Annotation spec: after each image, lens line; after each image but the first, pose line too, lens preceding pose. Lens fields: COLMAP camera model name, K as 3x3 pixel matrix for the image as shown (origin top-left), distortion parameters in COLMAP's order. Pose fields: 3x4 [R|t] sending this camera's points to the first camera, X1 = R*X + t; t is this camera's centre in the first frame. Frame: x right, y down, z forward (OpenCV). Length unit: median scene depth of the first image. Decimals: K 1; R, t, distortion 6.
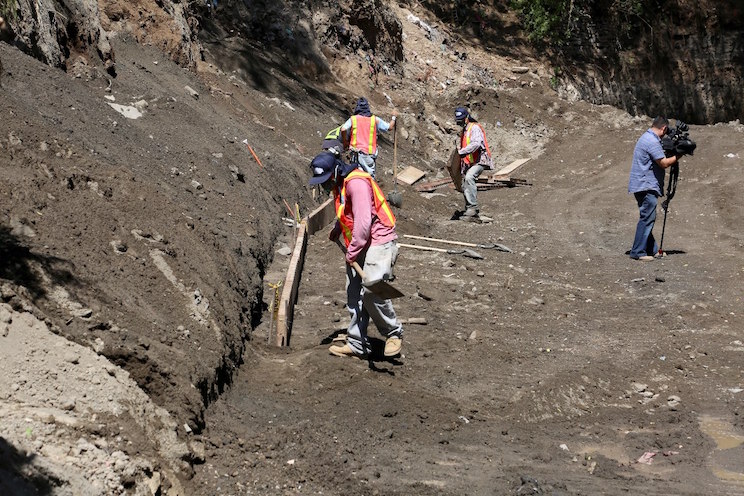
lens RADIAL K [[2061.8, 0, 372.0], [0, 2061.8, 248.0], [0, 0, 1]] dist [0.641992, -0.018977]
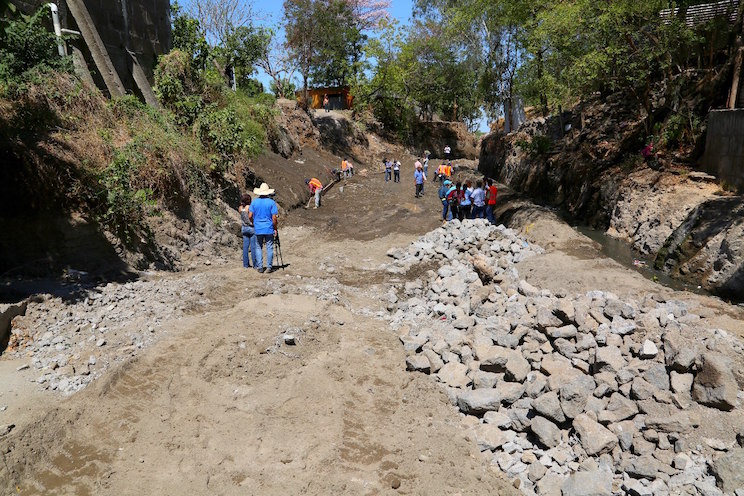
lens RADIAL K [[509.0, 0, 372.0], [0, 509.0, 248.0], [0, 0, 1]] dist [-0.125475, 0.074031]
pose [[0.999054, -0.003141, -0.043367, 0.077089], [0.008564, 0.992063, 0.125451, -0.003103], [0.042629, -0.125704, 0.991152, -0.220794]]
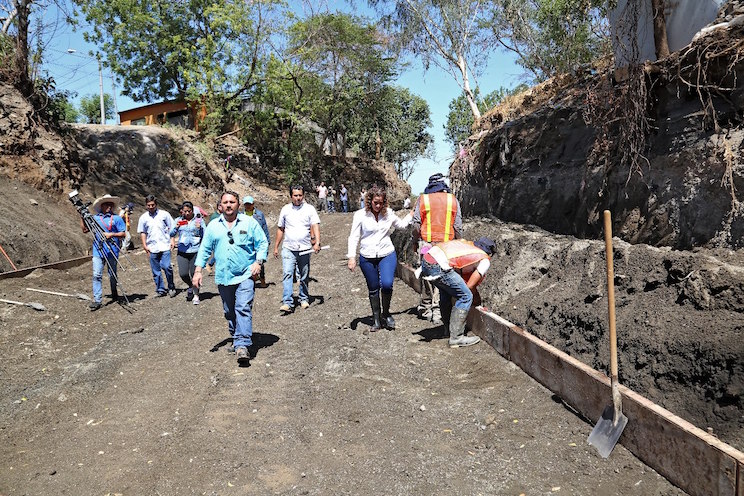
lens RADIAL K [[534.9, 0, 372.0], [0, 534.9, 248.0], [0, 0, 1]] dist [-0.101484, 0.078205]
pose [[0.992474, -0.044320, 0.114158, 0.123151], [0.044954, 0.998985, -0.002979, -0.012751], [-0.113910, 0.008088, 0.993458, 0.363294]]
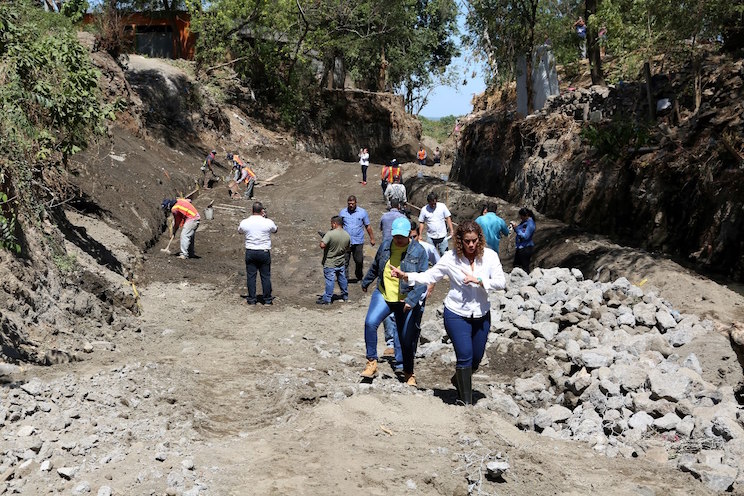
lens RADIAL K [[999.7, 0, 372.0], [0, 999.7, 248.0], [0, 0, 1]] dist [0.103823, 0.029233]
pose [[0.990377, 0.006969, 0.138221, 0.018894], [-0.012043, 0.999283, 0.035906, 0.001252], [-0.137872, -0.037225, 0.989750, -0.226474]]
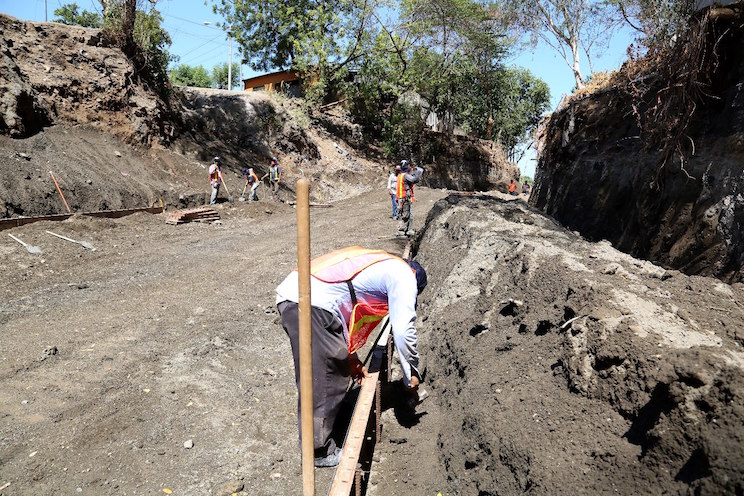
lens RADIAL K [[509.0, 0, 372.0], [0, 509.0, 248.0], [0, 0, 1]] dist [-0.125475, 0.074031]
pose [[0.992042, 0.058538, -0.111472, 0.168717], [-0.053355, 0.997376, 0.048927, -0.013834], [0.114043, -0.042590, 0.992562, 0.395572]]
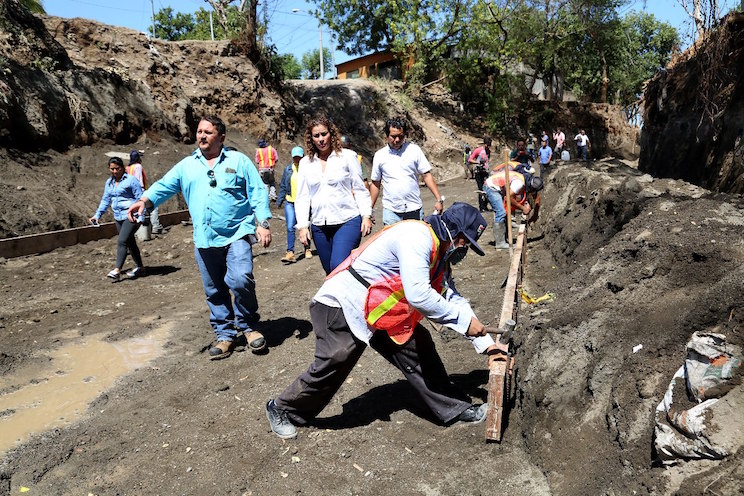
lens RADIAL K [[583.3, 0, 372.0], [0, 583.3, 248.0], [0, 0, 1]] dist [-0.108373, 0.157356]
pose [[0.958919, 0.002848, -0.283666, 0.168785], [0.016066, 0.997799, 0.064331, -0.003063], [0.283225, -0.066246, 0.956763, 0.291681]]
